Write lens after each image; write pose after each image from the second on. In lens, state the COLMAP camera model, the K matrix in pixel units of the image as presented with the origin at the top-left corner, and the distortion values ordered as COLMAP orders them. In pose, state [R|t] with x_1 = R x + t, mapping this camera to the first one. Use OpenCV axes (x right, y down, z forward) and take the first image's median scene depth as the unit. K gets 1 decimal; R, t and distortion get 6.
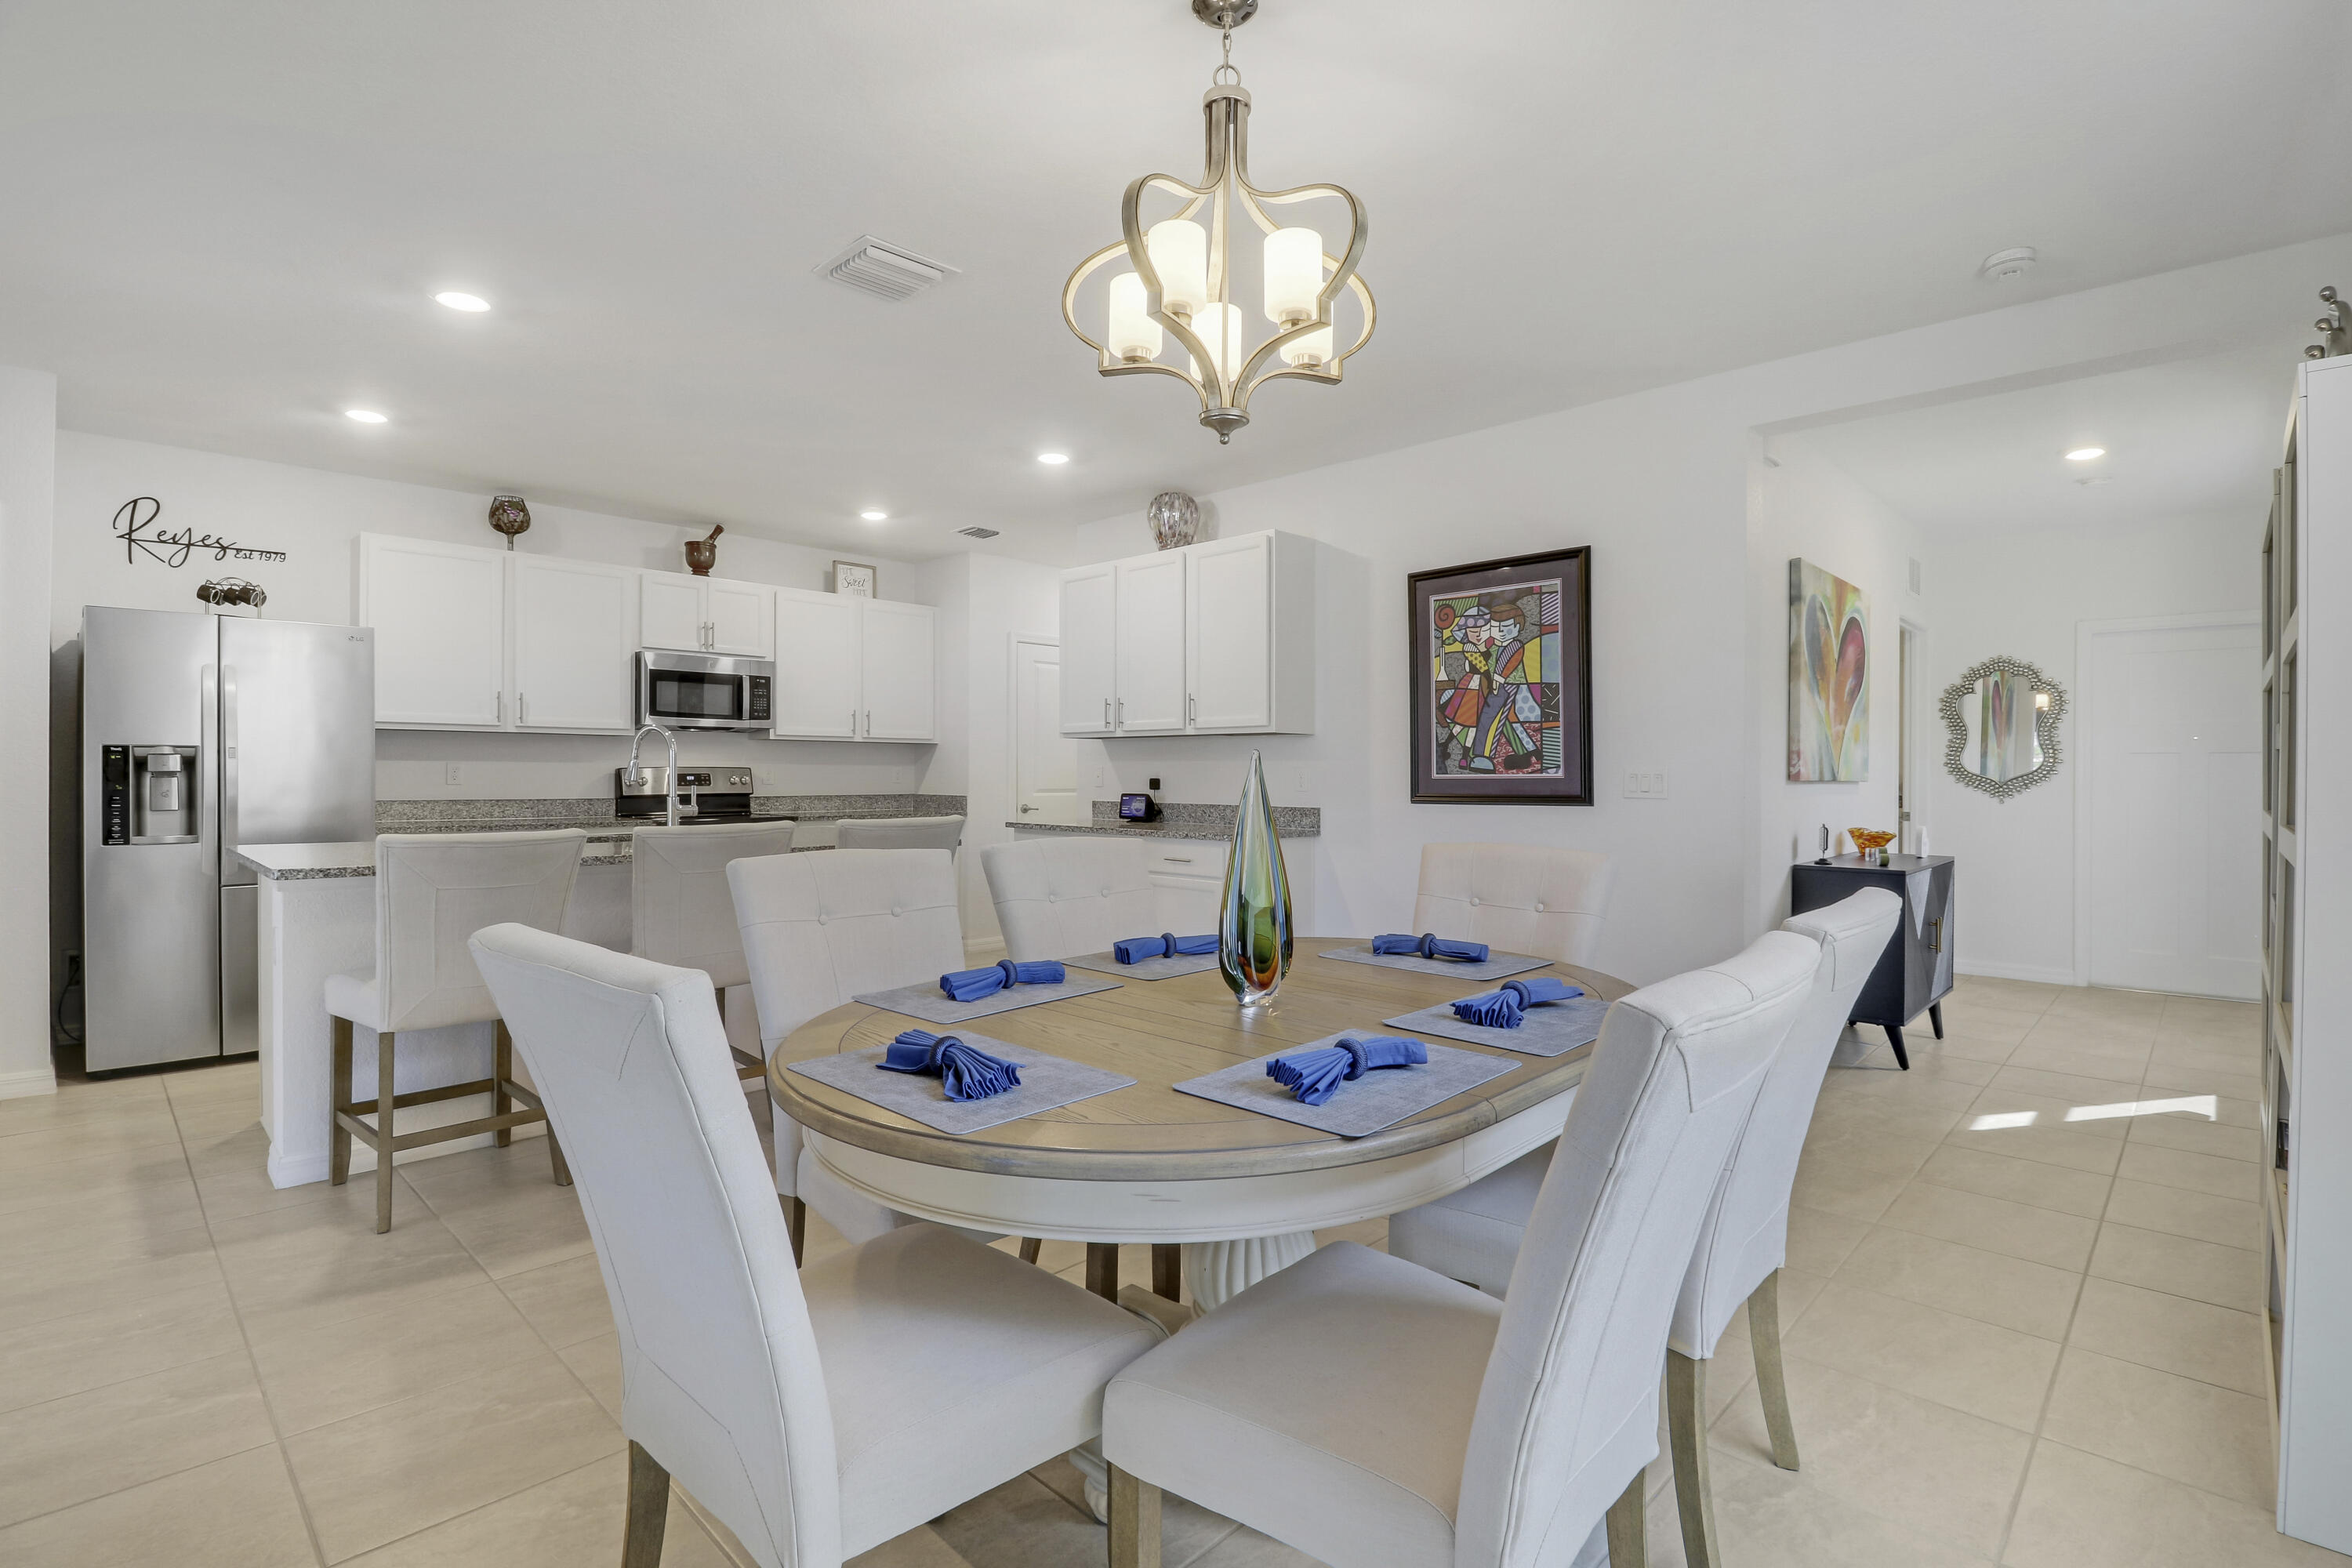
lens RADIAL K [[1098.3, 0, 1182.1], [0, 1098.3, 774.6], [0, 0, 1]] dist [0.004126, -0.015027]
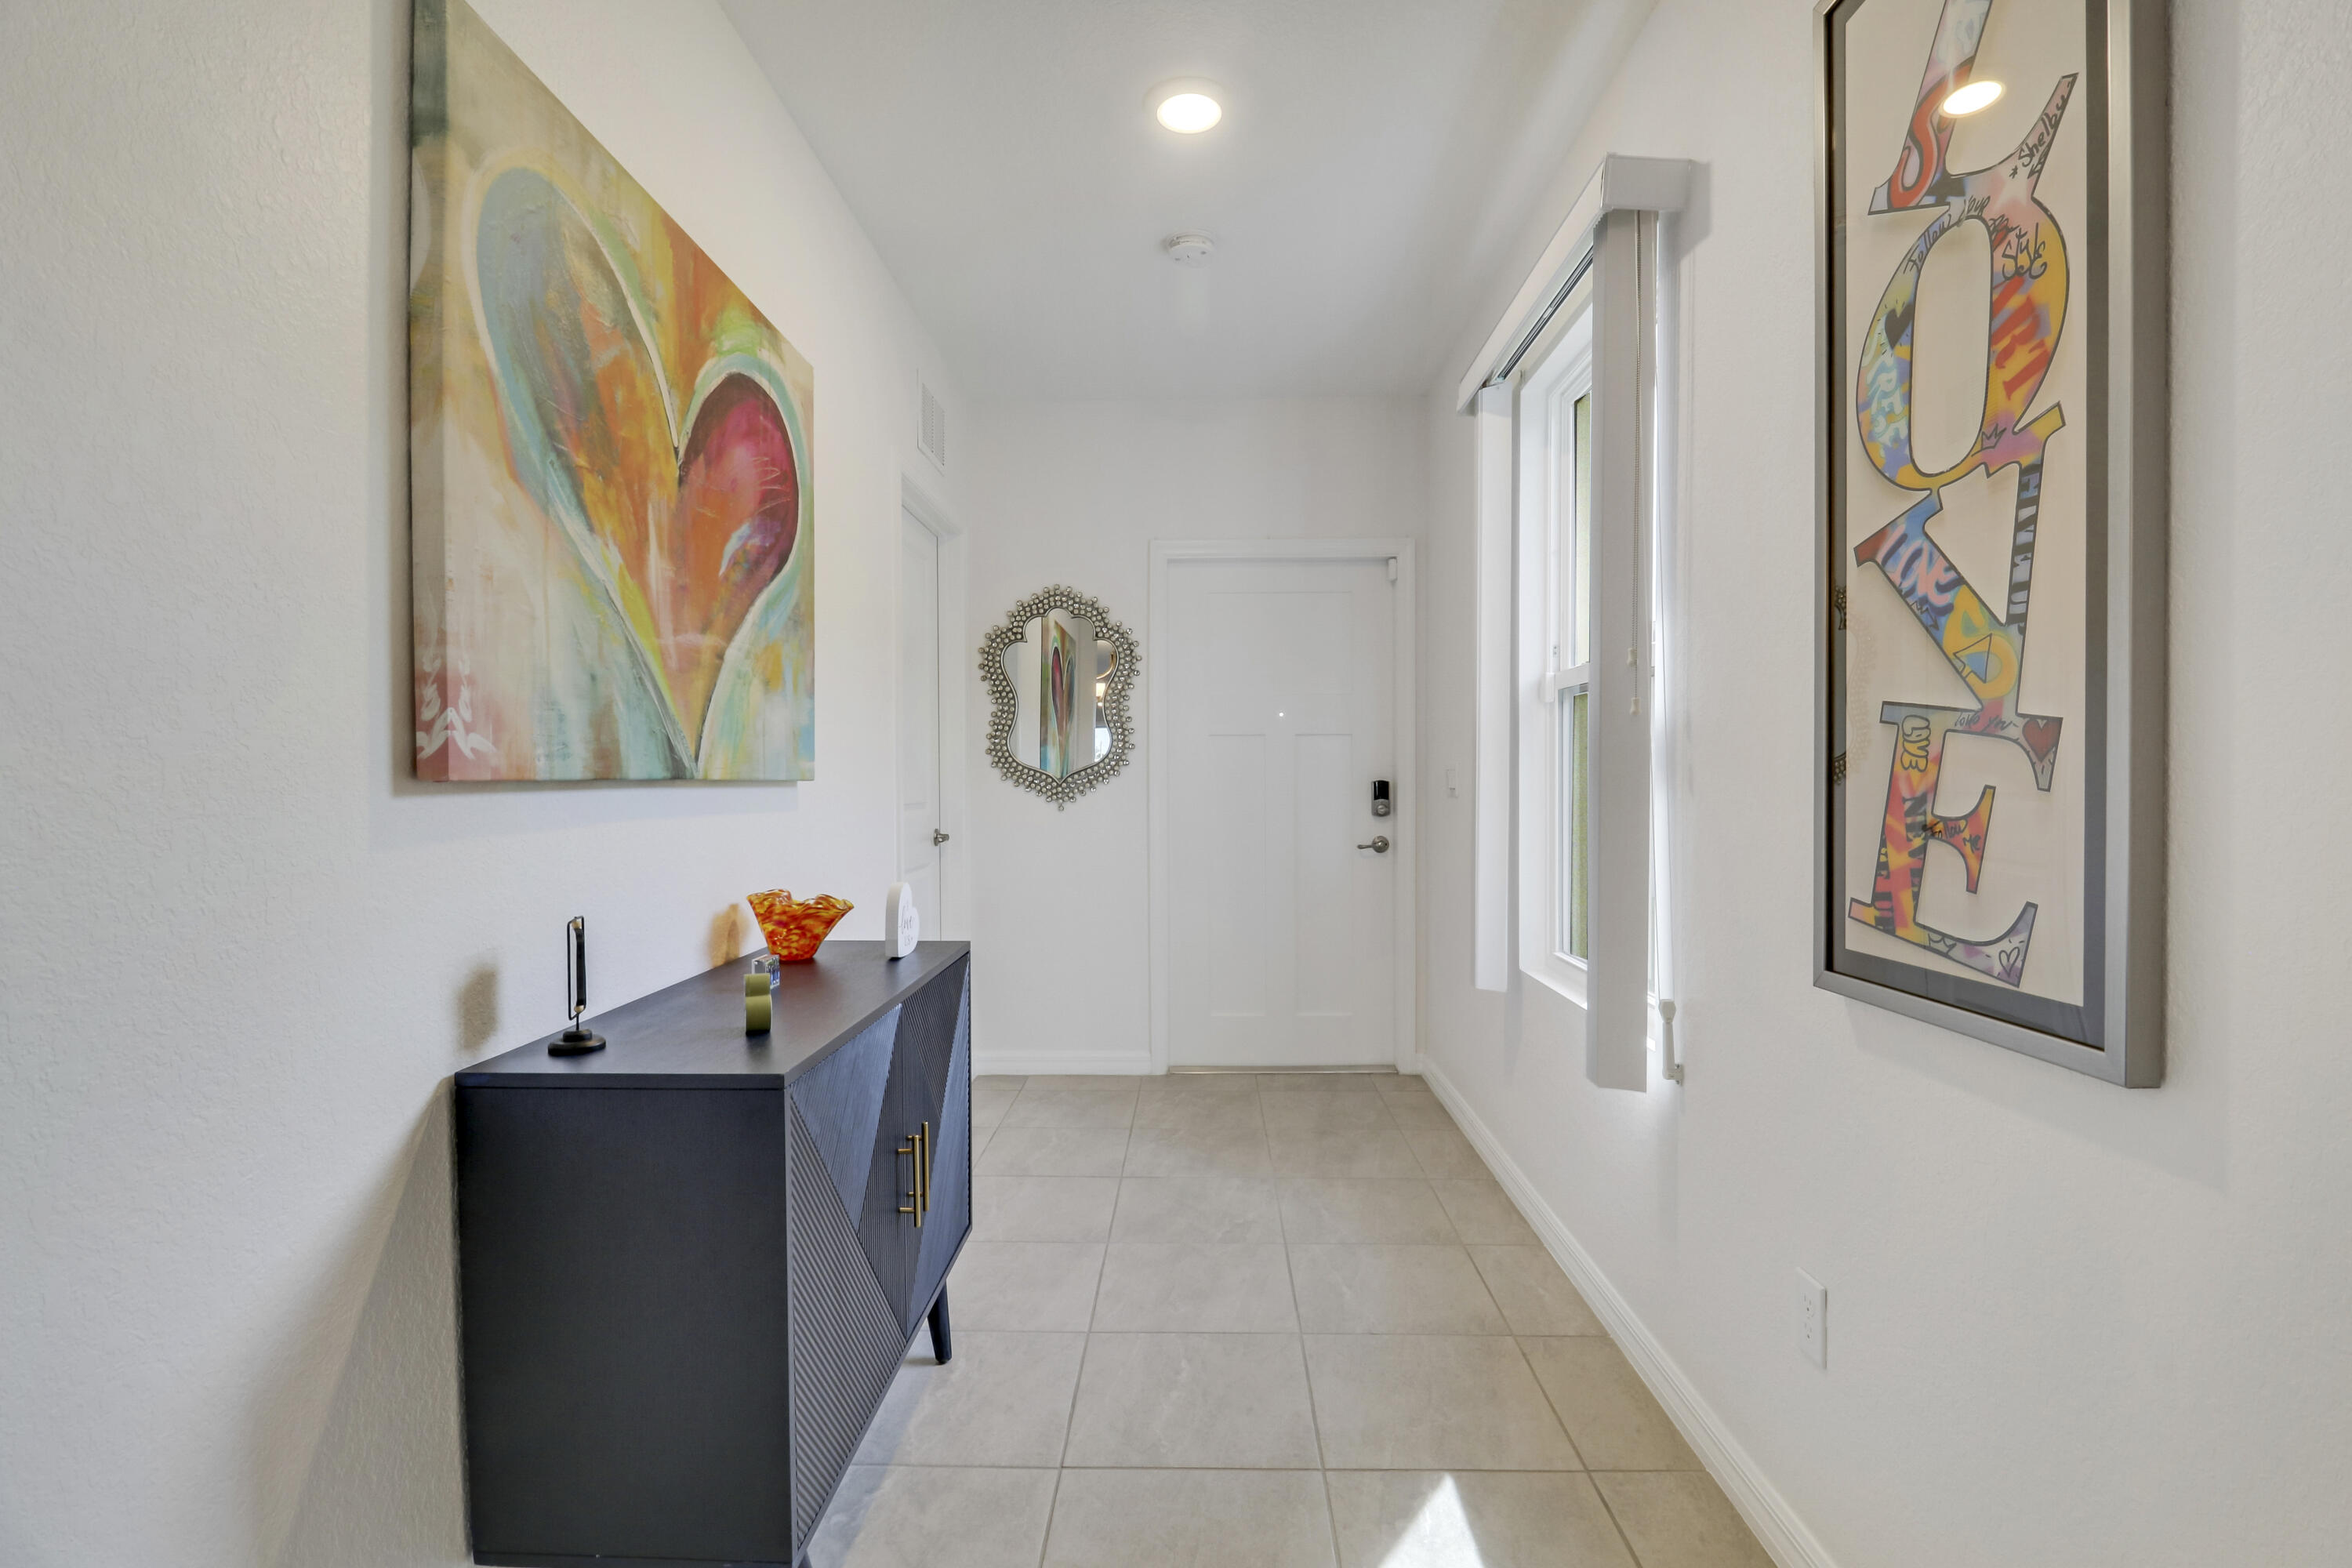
lens RADIAL K [[1098.3, 0, 1189.8], [0, 1098.3, 800.5], [0, 0, 1]] dist [0.004126, -0.015027]
pose [[0.731443, -0.024117, 0.681476, 0.420219], [0.008377, 0.999617, 0.026384, 0.003942], [-0.681851, -0.013590, 0.731365, 0.550302]]
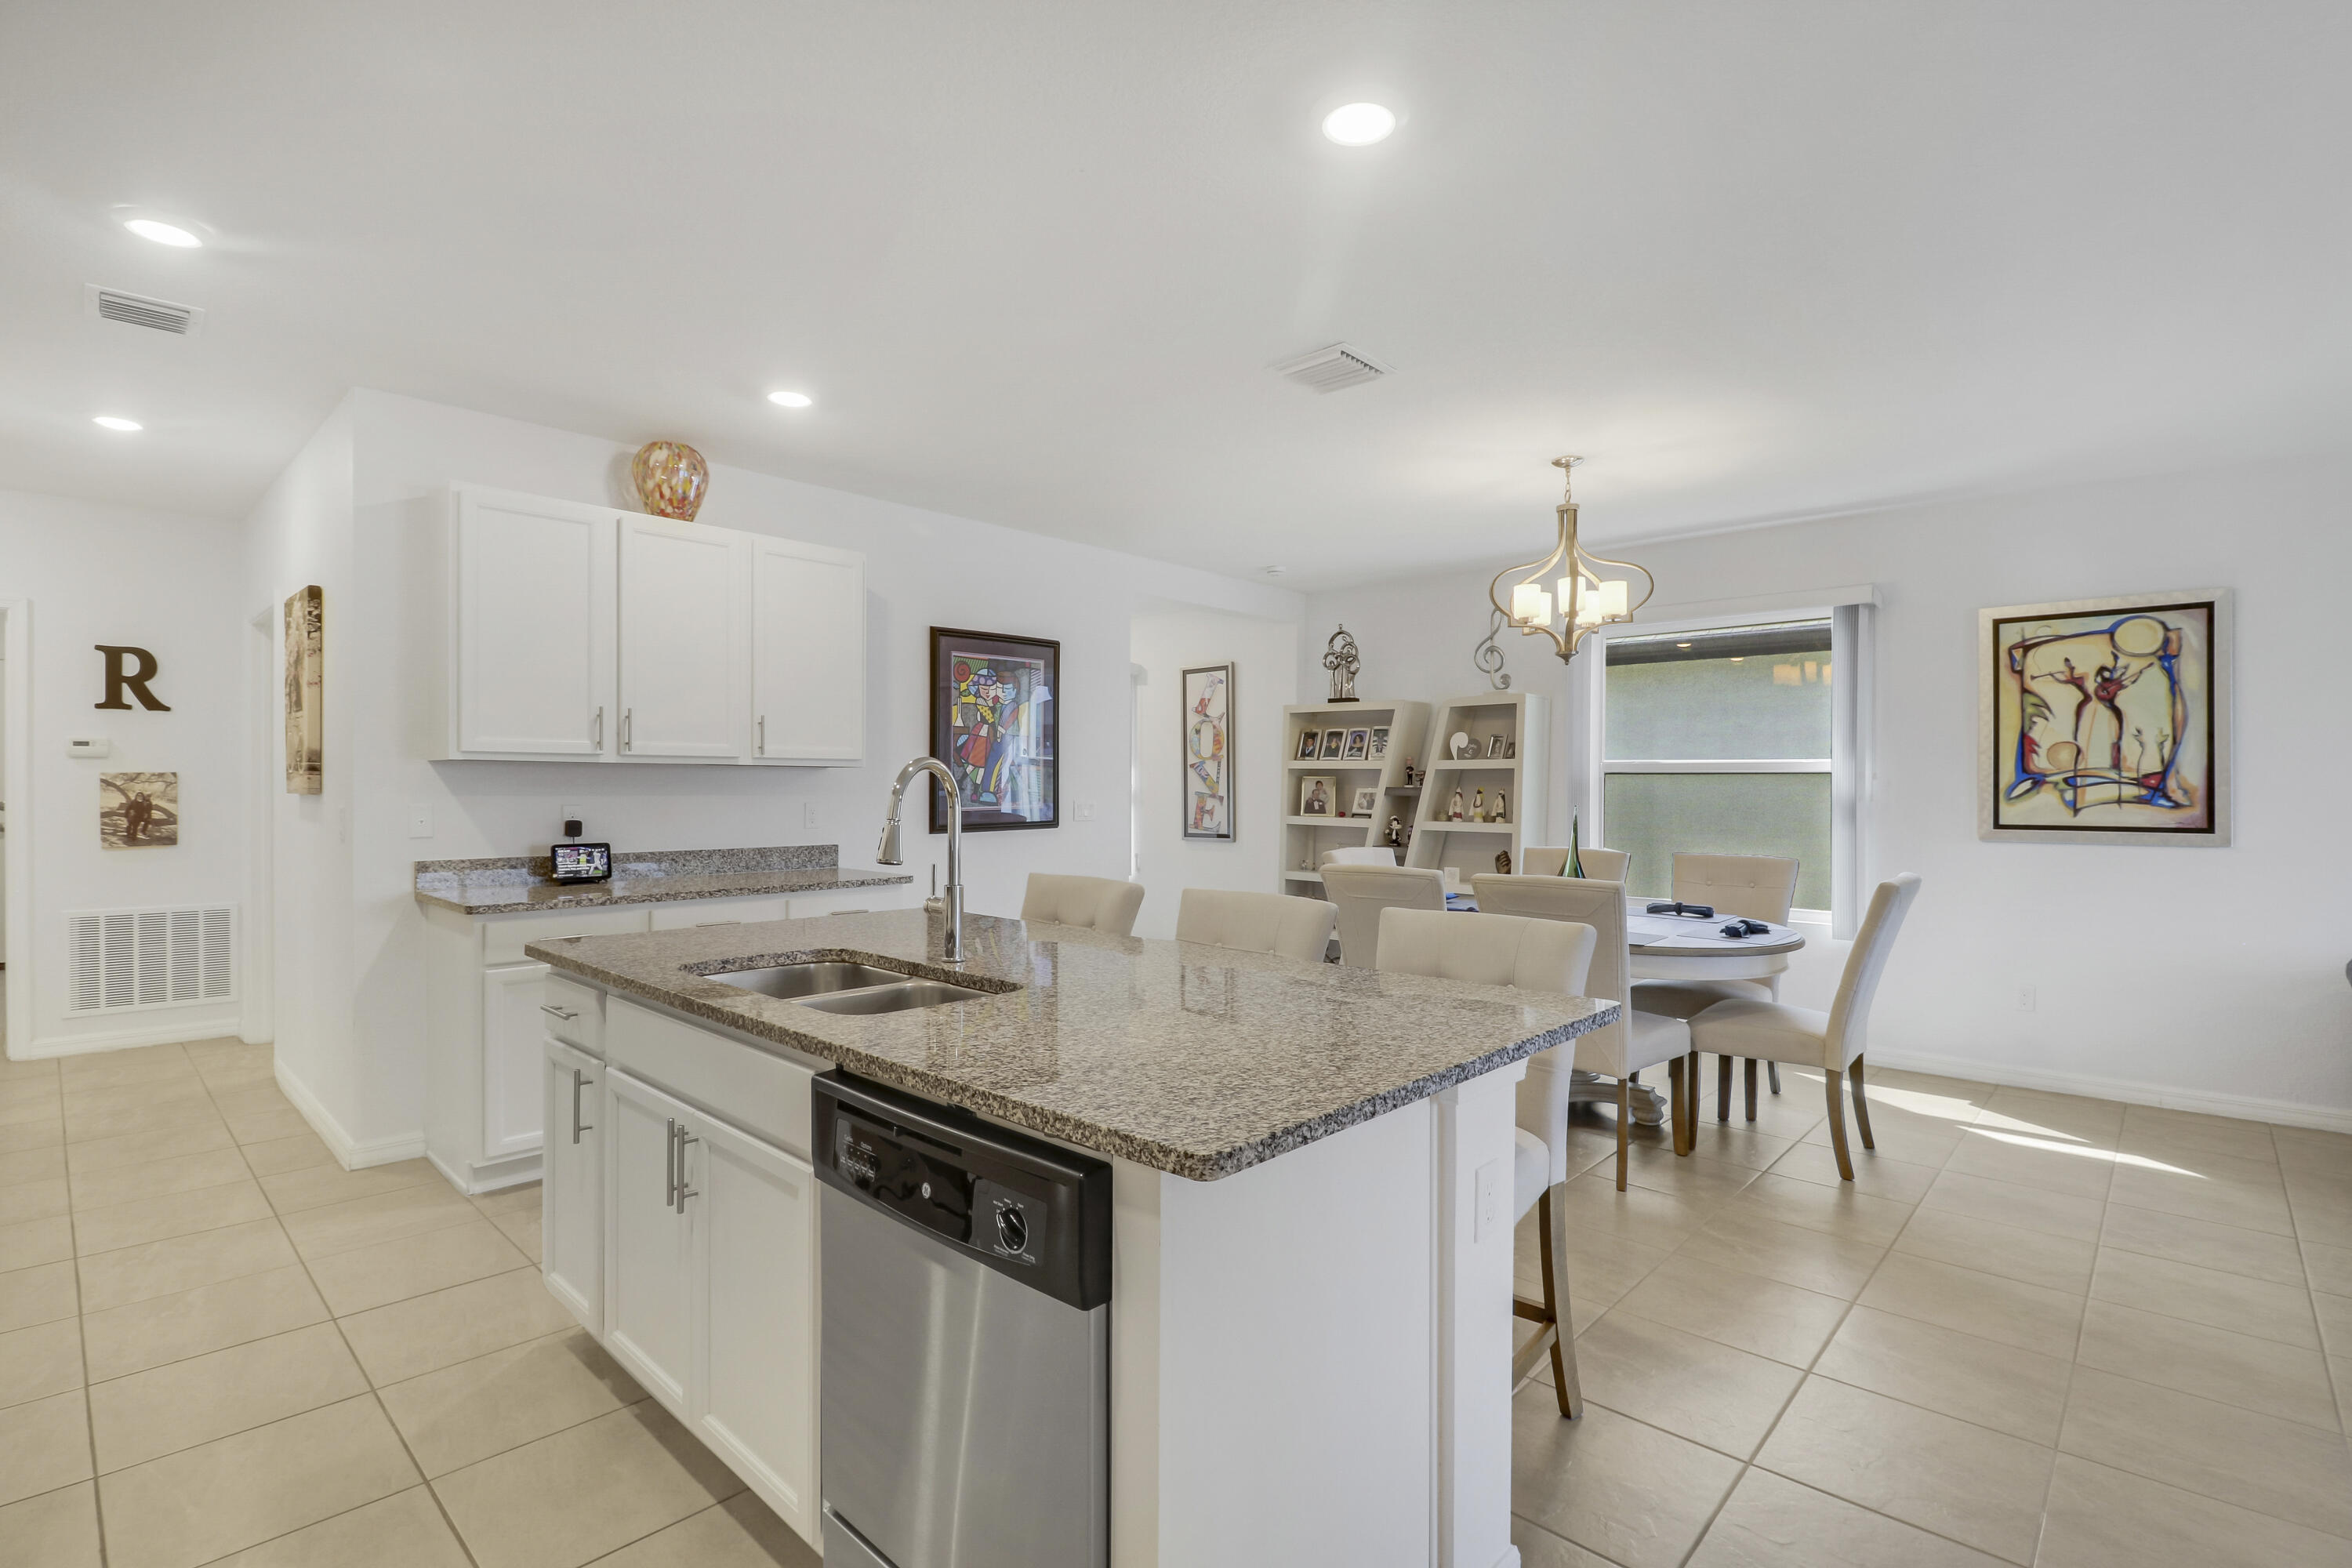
lens RADIAL K [[1098.3, 0, 1190.4], [0, 1098.3, 791.4], [0, 0, 1]] dist [0.004126, -0.015027]
pose [[-0.025241, -0.011424, 0.999616, -0.782944], [-0.004717, 0.999925, 0.011308, -0.026655], [-0.999670, -0.004430, -0.025293, 0.666114]]
